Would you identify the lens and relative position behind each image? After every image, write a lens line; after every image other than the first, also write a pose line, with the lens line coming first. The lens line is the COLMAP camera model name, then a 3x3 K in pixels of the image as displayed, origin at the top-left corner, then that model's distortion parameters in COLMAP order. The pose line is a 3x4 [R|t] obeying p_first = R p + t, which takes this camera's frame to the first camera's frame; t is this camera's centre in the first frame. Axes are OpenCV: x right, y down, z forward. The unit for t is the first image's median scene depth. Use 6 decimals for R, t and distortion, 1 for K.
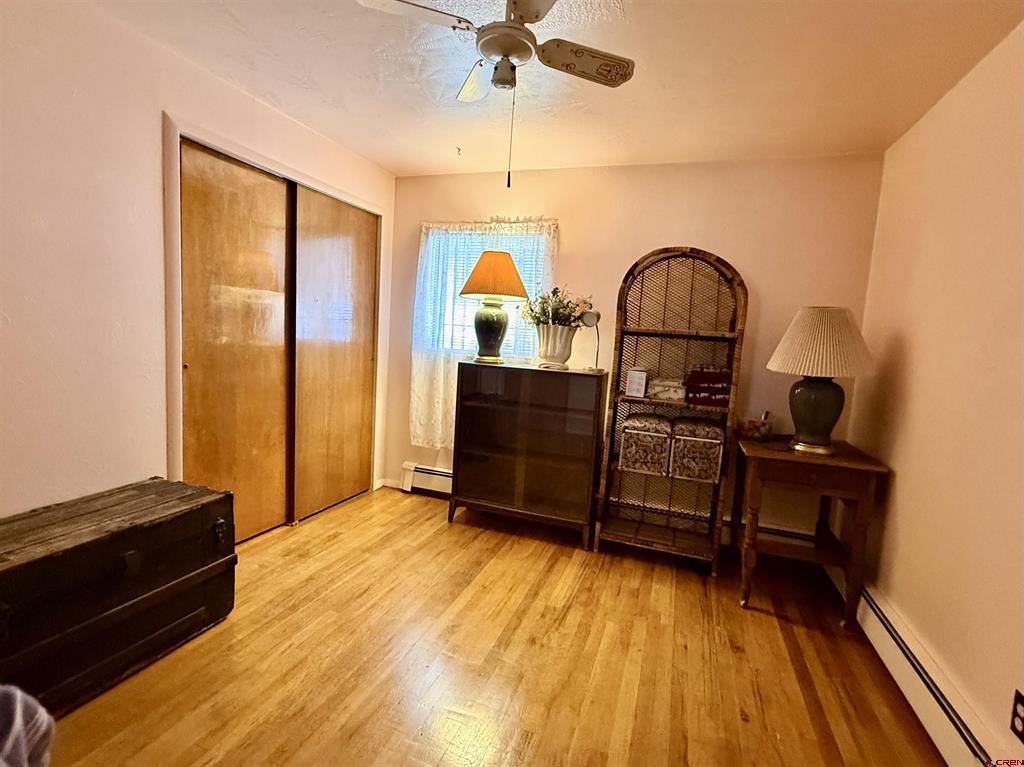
lens RADIAL K [[480.7, 0, 513.0], [0, 480.7, 384.2], [0, 0, 1]] dist [0.002767, 0.000151]
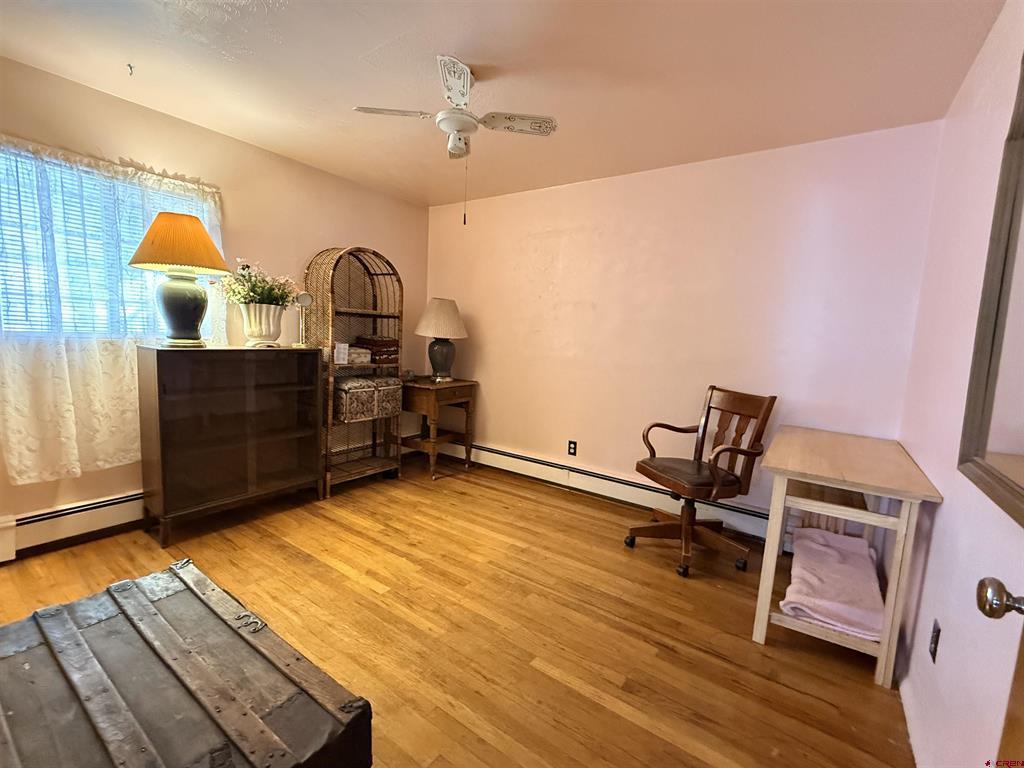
lens RADIAL K [[456.6, 0, 506.3], [0, 456.6, 379.3], [0, 0, 1]] dist [0.000292, 0.000416]
pose [[0.273267, -0.152955, 0.949700, -0.770060], [0.065617, 0.987942, 0.140233, -0.073780], [-0.959698, 0.023996, 0.280008, 0.263963]]
